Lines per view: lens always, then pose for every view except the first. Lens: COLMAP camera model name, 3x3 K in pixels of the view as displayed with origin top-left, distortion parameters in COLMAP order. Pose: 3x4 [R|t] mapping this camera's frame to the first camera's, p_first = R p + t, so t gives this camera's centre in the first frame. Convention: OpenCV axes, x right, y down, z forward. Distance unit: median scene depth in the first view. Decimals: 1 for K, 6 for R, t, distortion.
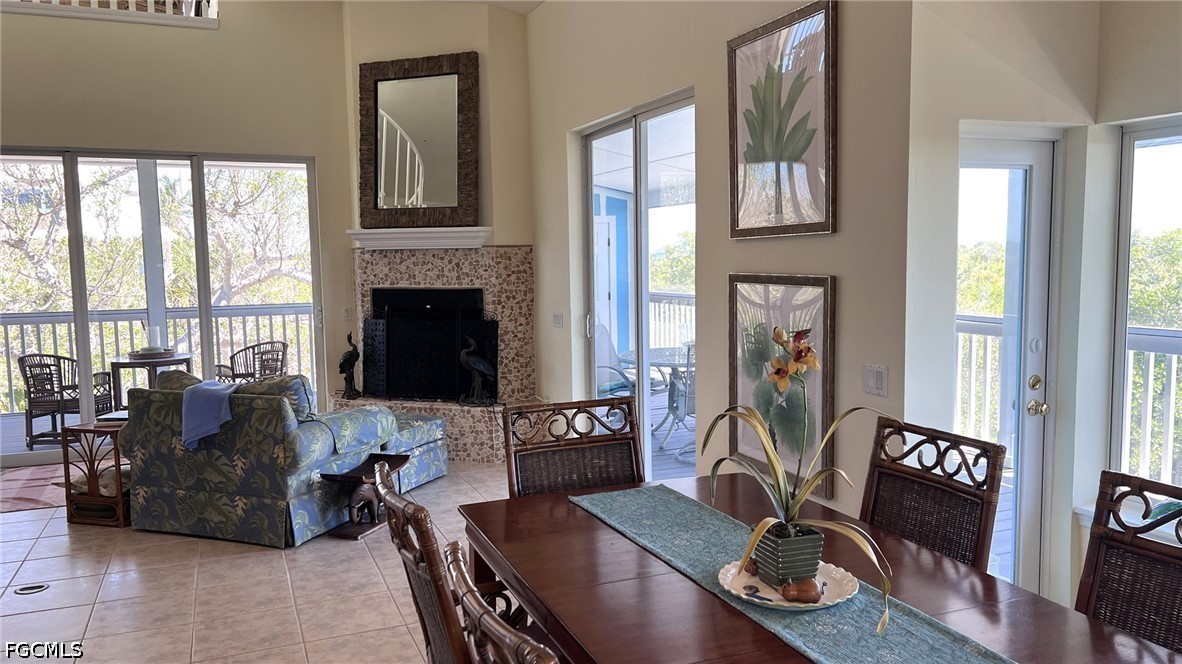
lens RADIAL K [[887.1, 0, 589.3], [0, 887.1, 334.1], [0, 0, 1]] dist [0.063140, -0.004494]
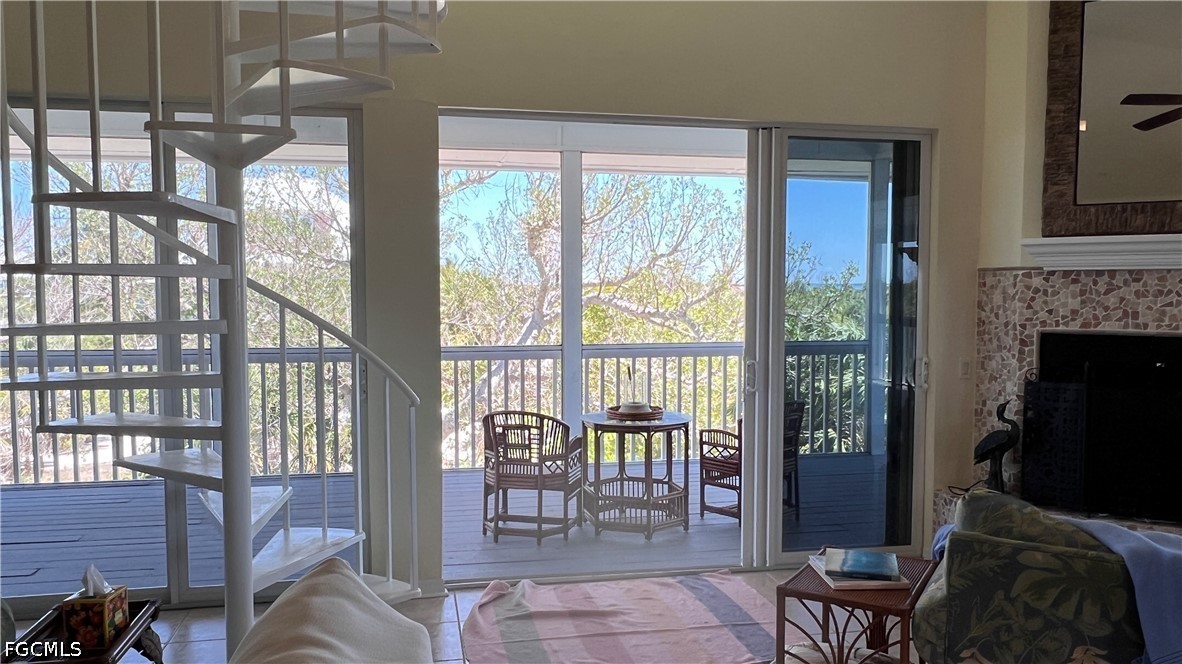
lens RADIAL K [[881.0, 0, 620.2], [0, 881.0, 330.0], [0, 0, 1]] dist [0.025896, -0.007101]
pose [[0.986729, 0.024847, -0.160462, -0.448334], [-0.030887, 0.998901, -0.035253, -0.021933], [0.159410, 0.039742, 0.986412, 0.343253]]
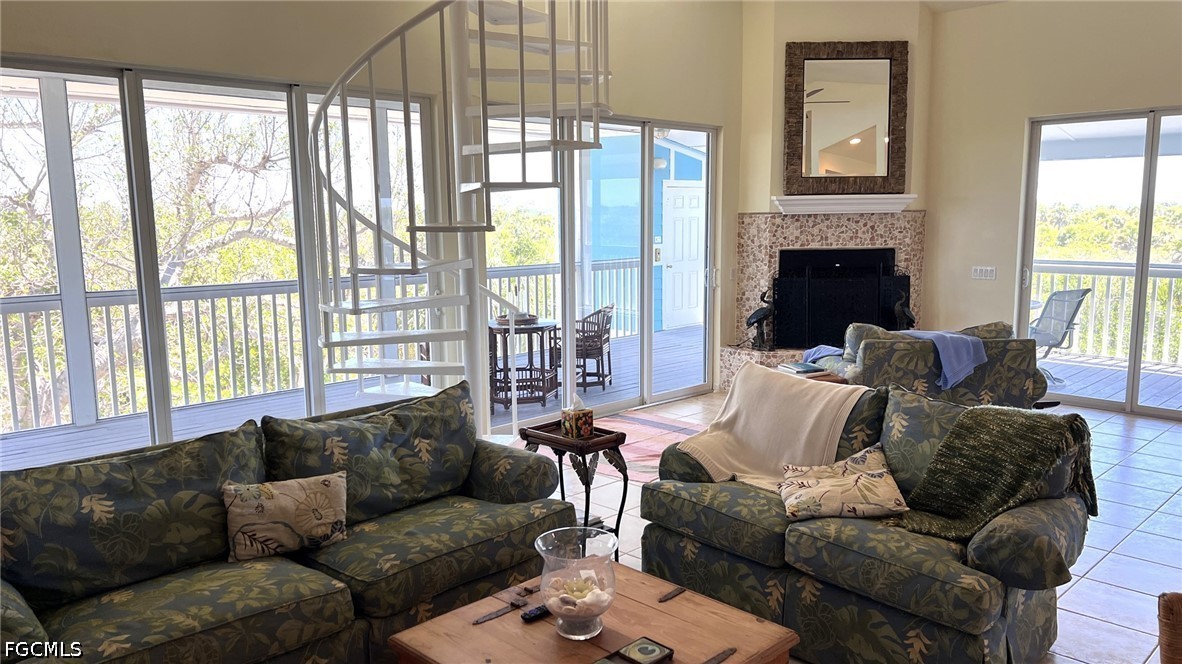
lens RADIAL K [[887.1, 0, 595.8], [0, 887.1, 330.9], [0, 0, 1]] dist [0.063140, -0.004494]
pose [[0.919347, -0.048571, 0.390437, -0.908631], [0.032443, 0.998330, 0.047802, -0.011583], [-0.392107, -0.031280, 0.919388, 0.079015]]
